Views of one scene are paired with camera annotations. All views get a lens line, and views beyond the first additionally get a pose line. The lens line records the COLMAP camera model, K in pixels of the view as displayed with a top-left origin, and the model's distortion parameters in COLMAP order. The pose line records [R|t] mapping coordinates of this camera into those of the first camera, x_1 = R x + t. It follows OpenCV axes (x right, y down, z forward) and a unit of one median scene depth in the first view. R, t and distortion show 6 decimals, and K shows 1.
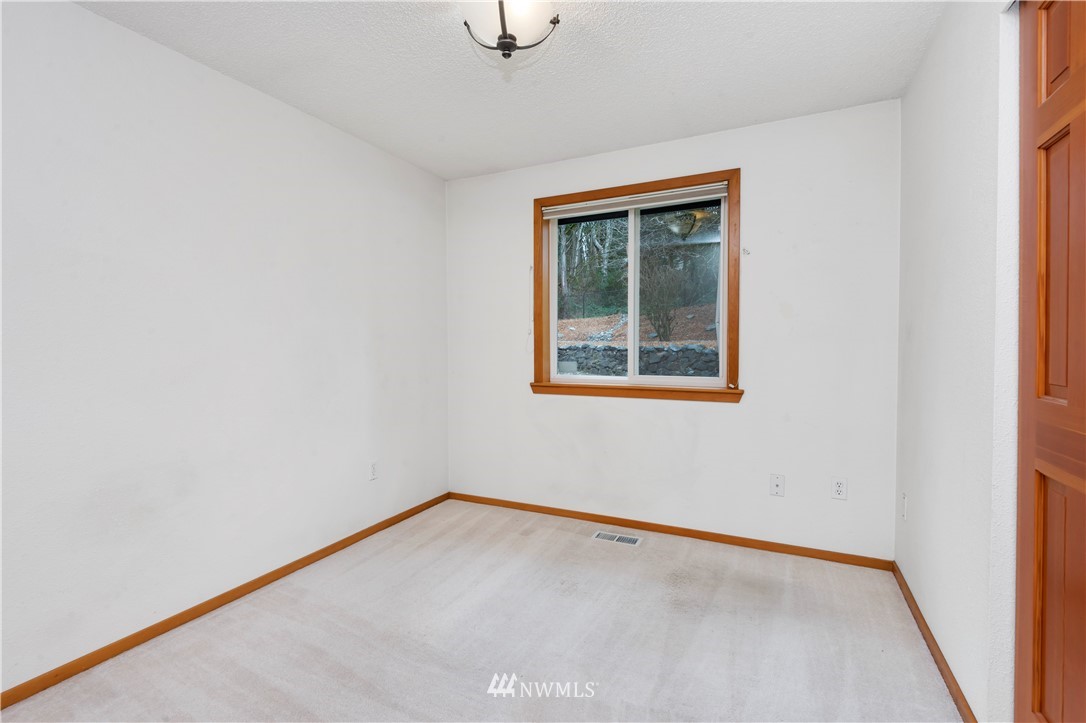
lens RADIAL K [[476.1, 0, 549.2], [0, 476.1, 359.3], [0, 0, 1]] dist [0.002935, 0.000050]
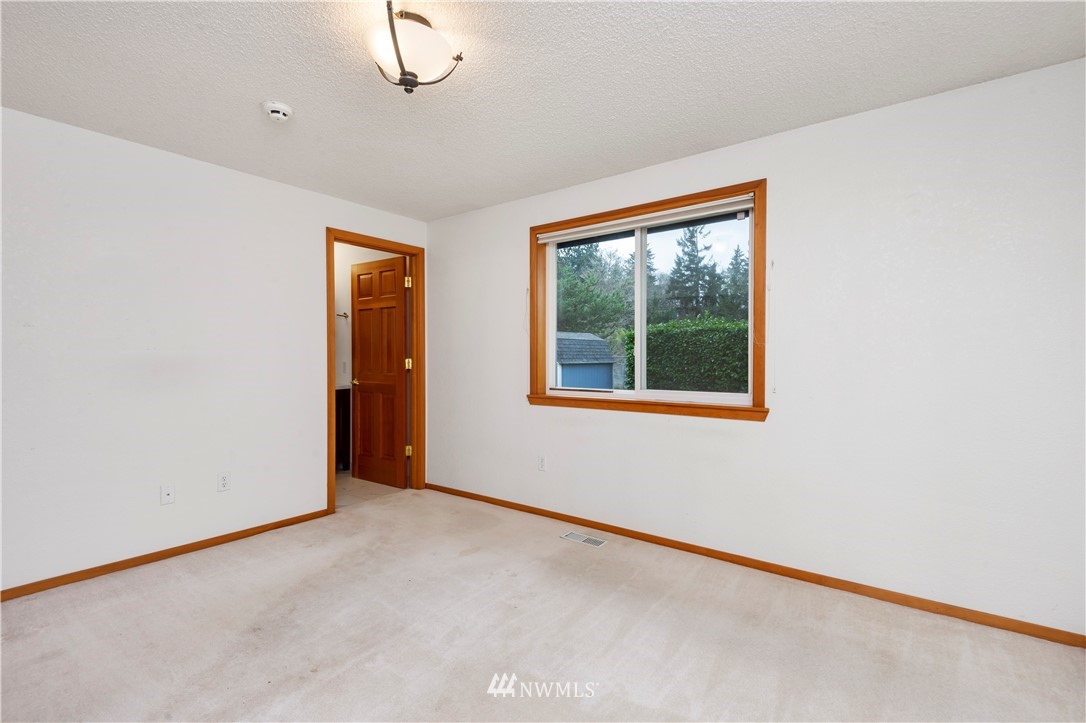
lens RADIAL K [[499.9, 0, 543.4], [0, 499.9, 366.9], [0, 0, 1]] dist [0.008726, -0.000572]
pose [[0.980234, 0.007938, -0.197682, 0.167247], [-0.011134, 0.999825, -0.015060, 0.002318], [0.197528, 0.016964, 0.980151, -0.083069]]
